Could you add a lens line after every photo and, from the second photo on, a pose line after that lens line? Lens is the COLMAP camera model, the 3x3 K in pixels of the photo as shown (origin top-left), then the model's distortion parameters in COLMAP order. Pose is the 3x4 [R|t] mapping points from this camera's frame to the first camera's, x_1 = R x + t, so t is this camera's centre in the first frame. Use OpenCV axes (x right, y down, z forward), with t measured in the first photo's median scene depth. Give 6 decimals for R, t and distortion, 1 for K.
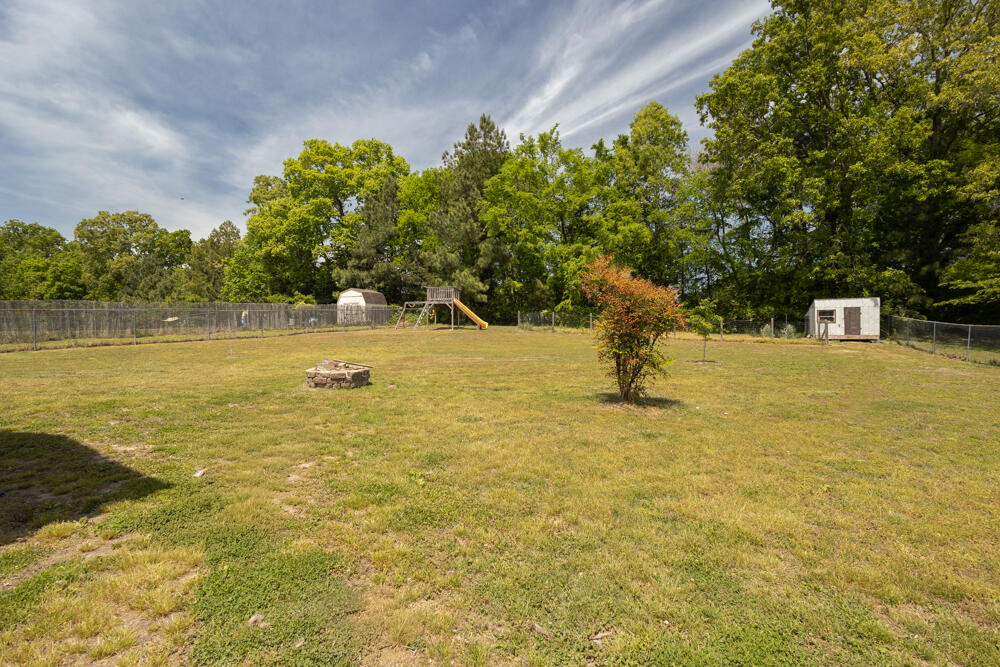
lens RADIAL K [[459.7, 0, 499.7], [0, 459.7, 333.6], [0, 0, 1]] dist [0.013361, -0.001343]
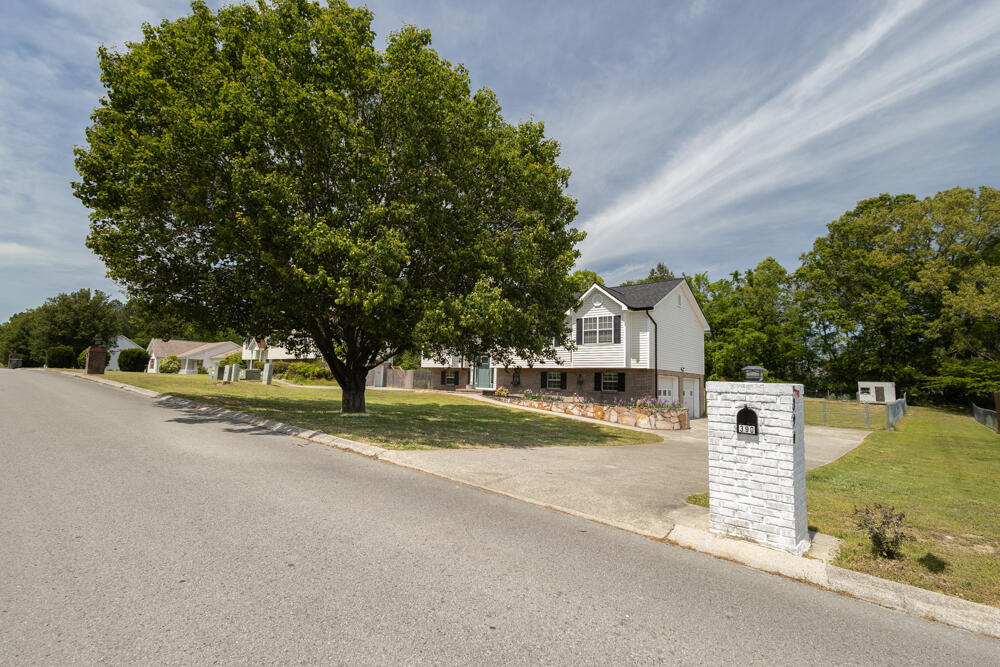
lens RADIAL K [[459.7, 0, 498.8], [0, 459.7, 333.3], [0, 0, 1]] dist [0.013361, -0.001343]
pose [[0.958314, 0.006165, -0.285652, -0.186186], [-0.038321, 0.993508, -0.107118, -0.010315], [0.283137, 0.113599, 0.952328, -1.231865]]
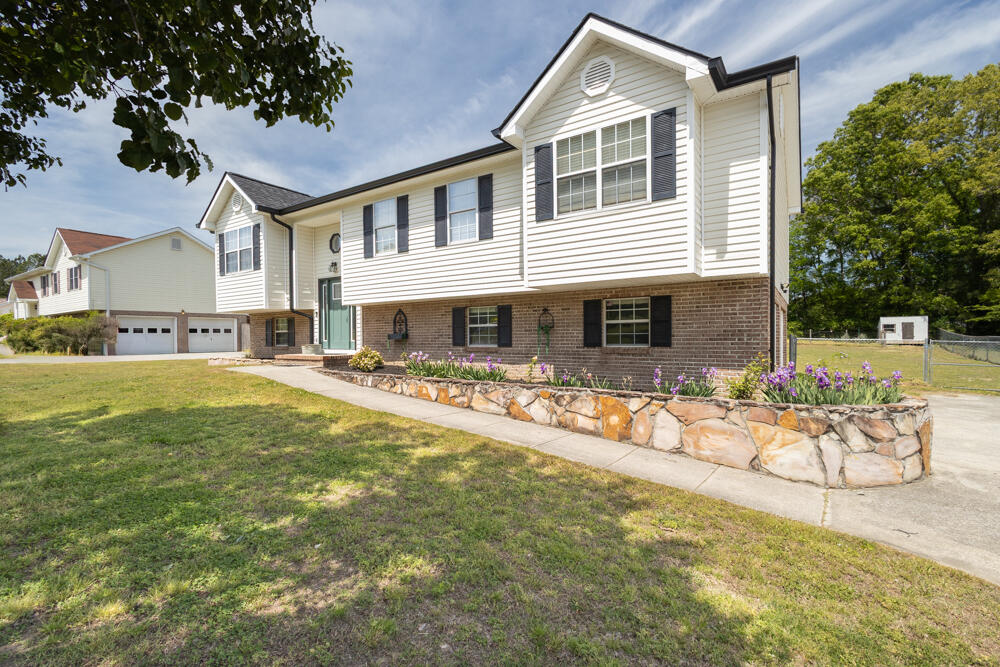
lens RADIAL K [[459.7, 0, 495.6], [0, 459.7, 339.2], [0, 0, 1]] dist [0.013361, -0.001343]
pose [[0.982730, -0.002103, -0.185032, -0.260097], [0.002673, 0.999992, 0.002831, -0.009839], [0.185024, -0.003277, 0.982728, -0.693257]]
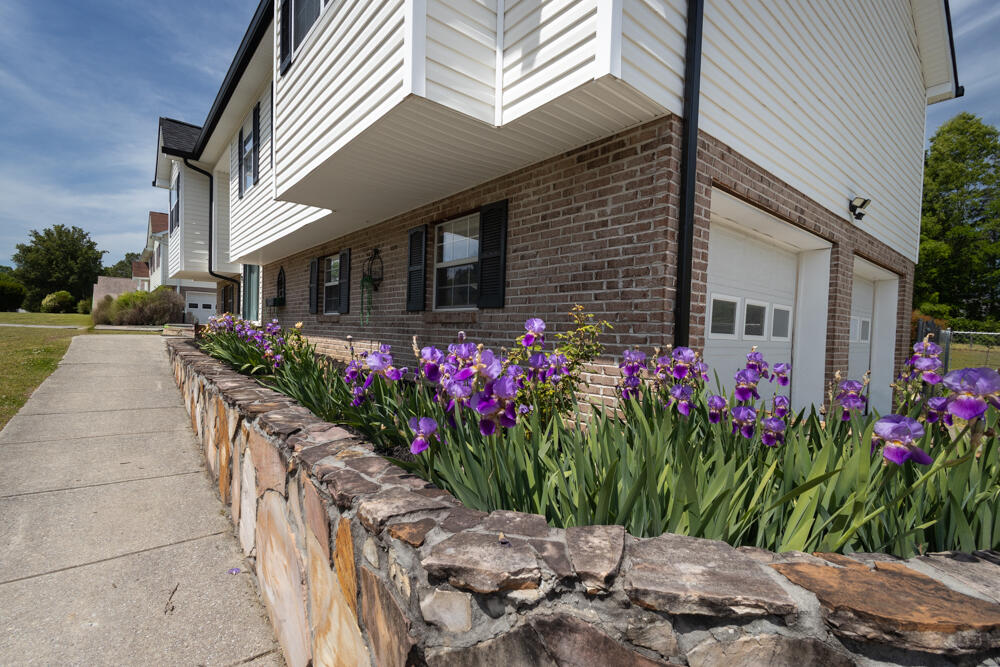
lens RADIAL K [[459.7, 0, 498.7], [0, 459.7, 338.7], [0, 0, 1]] dist [0.013361, -0.001343]
pose [[0.895548, 0.038433, -0.443302, -0.143515], [-0.034638, 0.999261, 0.016657, 0.003299], [0.443615, 0.000438, 0.896218, -0.510245]]
